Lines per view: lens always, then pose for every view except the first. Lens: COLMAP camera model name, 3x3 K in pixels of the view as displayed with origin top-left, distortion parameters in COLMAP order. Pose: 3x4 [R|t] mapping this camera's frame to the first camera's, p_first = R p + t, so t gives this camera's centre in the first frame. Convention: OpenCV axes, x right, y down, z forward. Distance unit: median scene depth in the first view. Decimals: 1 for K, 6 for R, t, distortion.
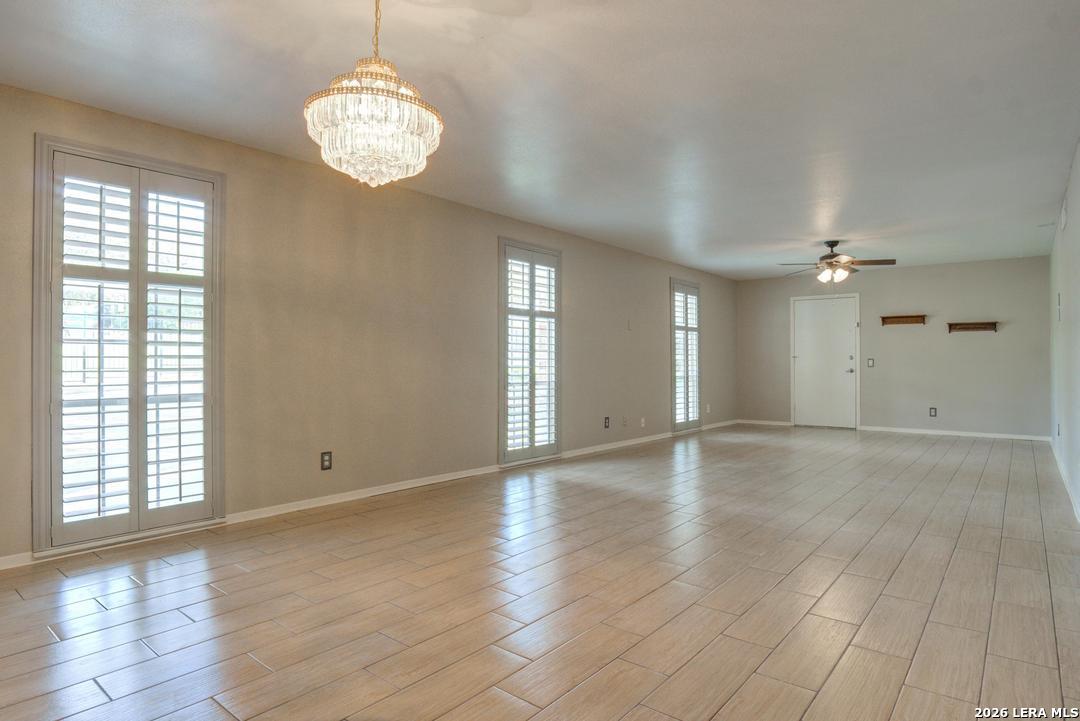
lens RADIAL K [[604.6, 0, 517.5], [0, 604.6, 359.3], [0, 0, 1]] dist [-0.039714, 0.002210]
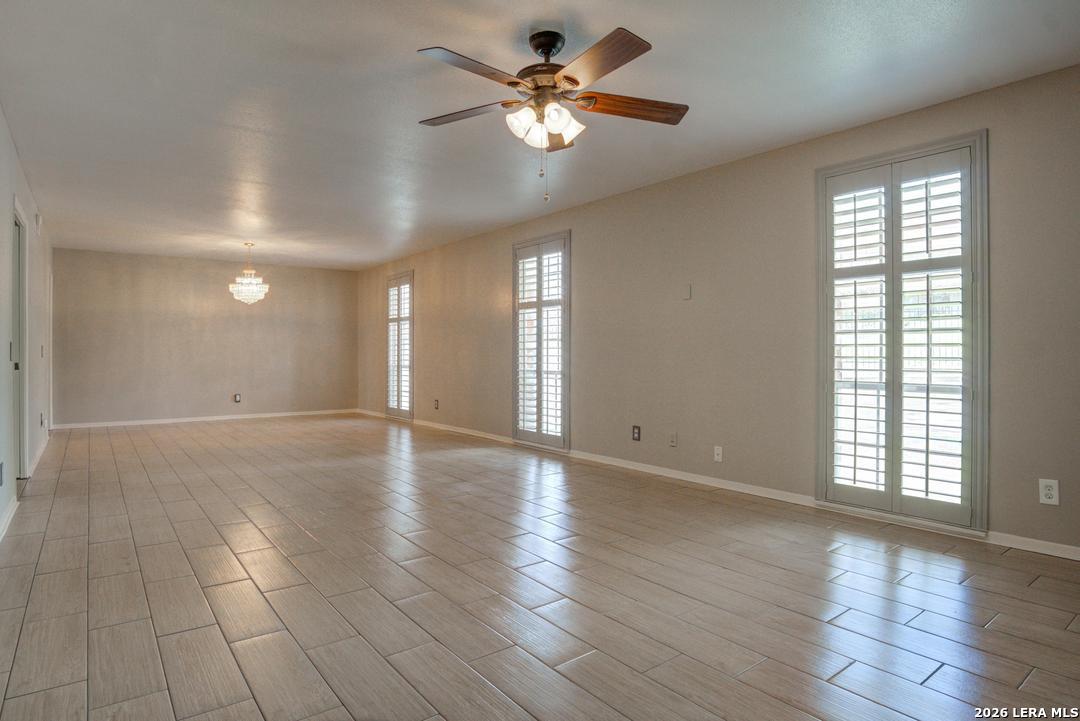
lens RADIAL K [[627.6, 0, 544.6], [0, 627.6, 354.8], [0, 0, 1]] dist [-0.042500, 0.002560]
pose [[-0.212360, 0.006178, -0.977172, 0.609985], [0.007267, 0.999962, 0.004742, 0.003012], [0.977164, -0.006094, -0.212397, 0.702343]]
